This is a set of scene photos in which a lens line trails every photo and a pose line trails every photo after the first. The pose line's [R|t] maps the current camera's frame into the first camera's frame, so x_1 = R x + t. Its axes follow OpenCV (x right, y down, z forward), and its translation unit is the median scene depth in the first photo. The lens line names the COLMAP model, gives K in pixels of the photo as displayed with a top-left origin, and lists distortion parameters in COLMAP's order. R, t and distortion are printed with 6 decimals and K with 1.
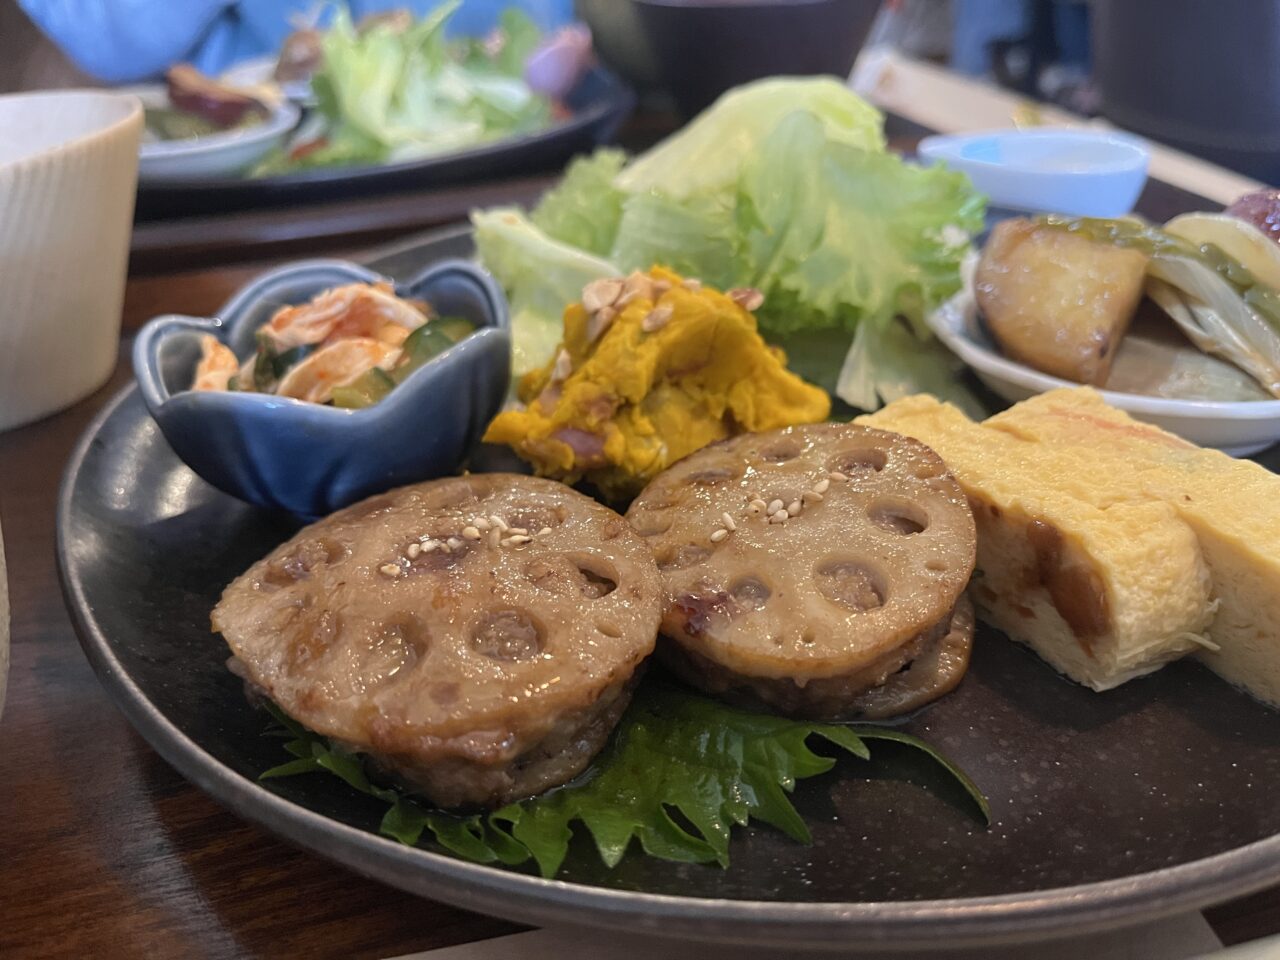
lens RADIAL K [[1031.6, 0, 662.9], [0, 1031.6, 480.5], [0, 0, 1]] dist [-0.001446, -0.137125]
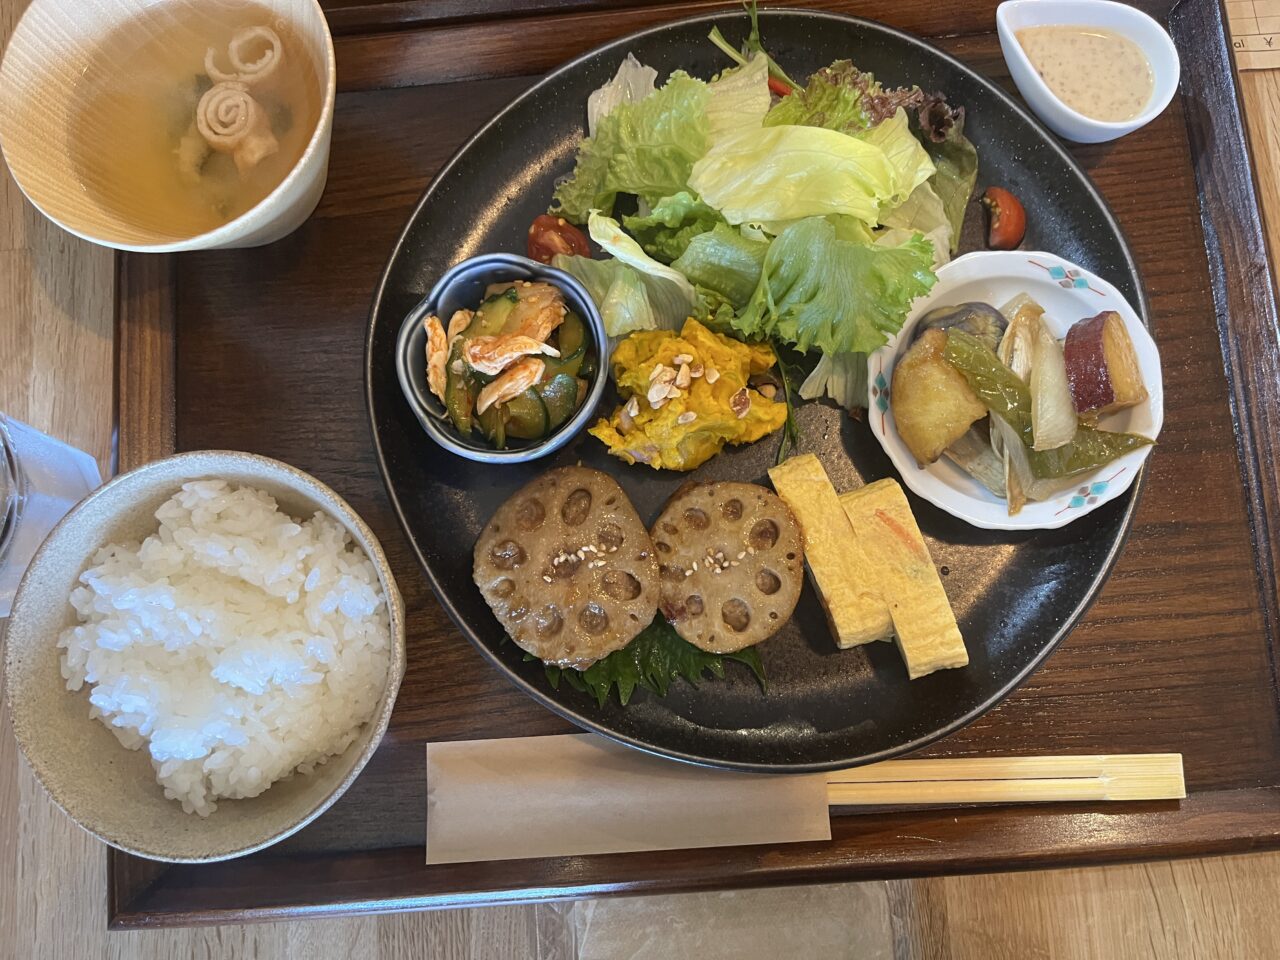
lens RADIAL K [[972.3, 0, 640.0], [0, 972.3, 480.0], [0, 0, 1]] dist [0.058553, -0.106526]
pose [[0.987136, 0.158071, -0.024009, -0.032579], [-0.081567, 0.627042, 0.774703, -1.744525], [0.137513, -0.762779, 0.631869, -0.212708]]
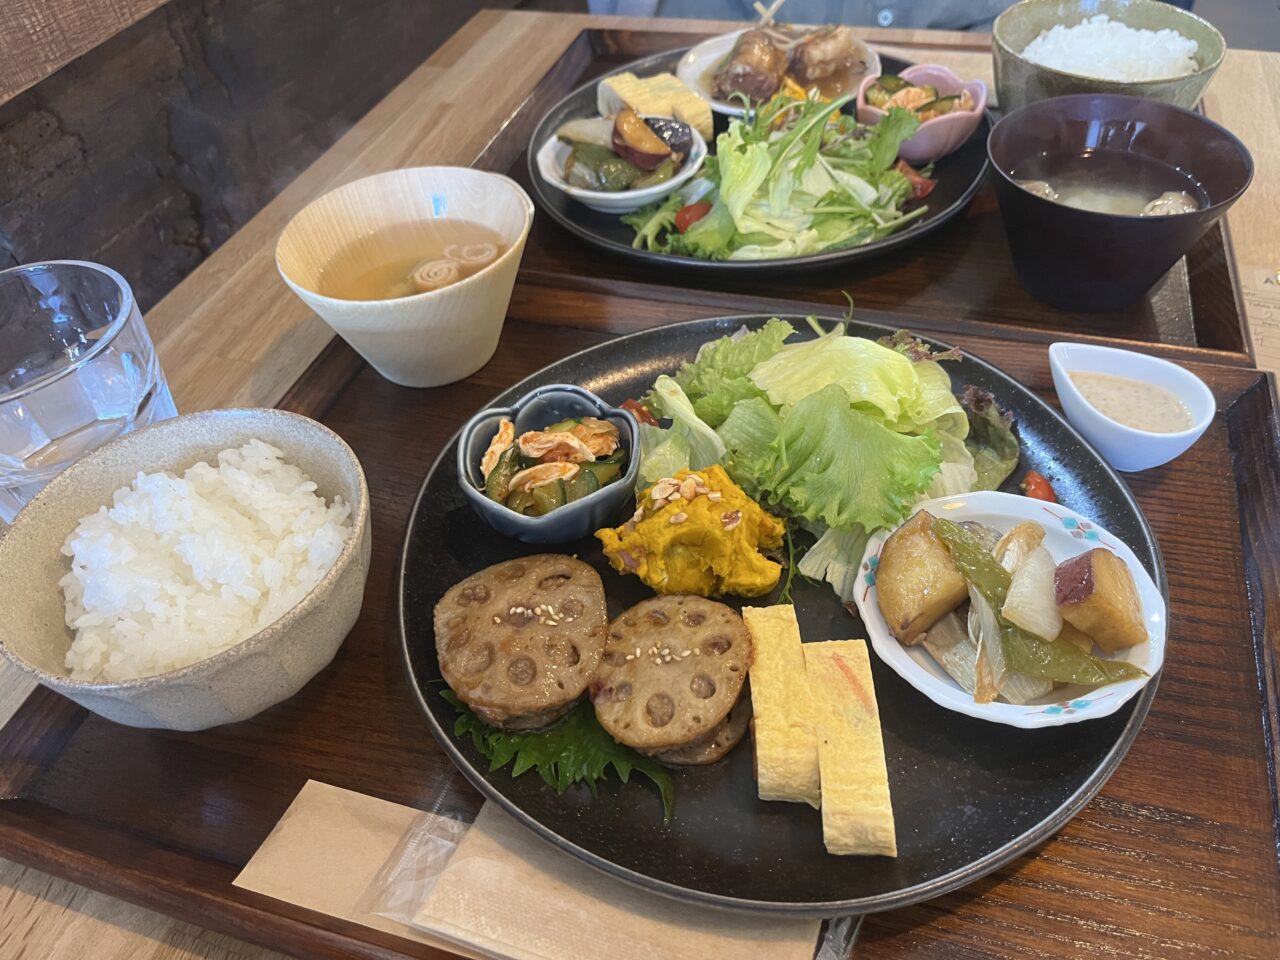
lens RADIAL K [[972.3, 0, 640.0], [0, 972.3, 480.0], [0, 0, 1]] dist [0.058553, -0.106526]
pose [[0.860422, 0.353606, -0.366928, 0.712596], [-0.240350, 0.916542, 0.319661, -0.978870], [0.449339, -0.186853, 0.873602, -0.748994]]
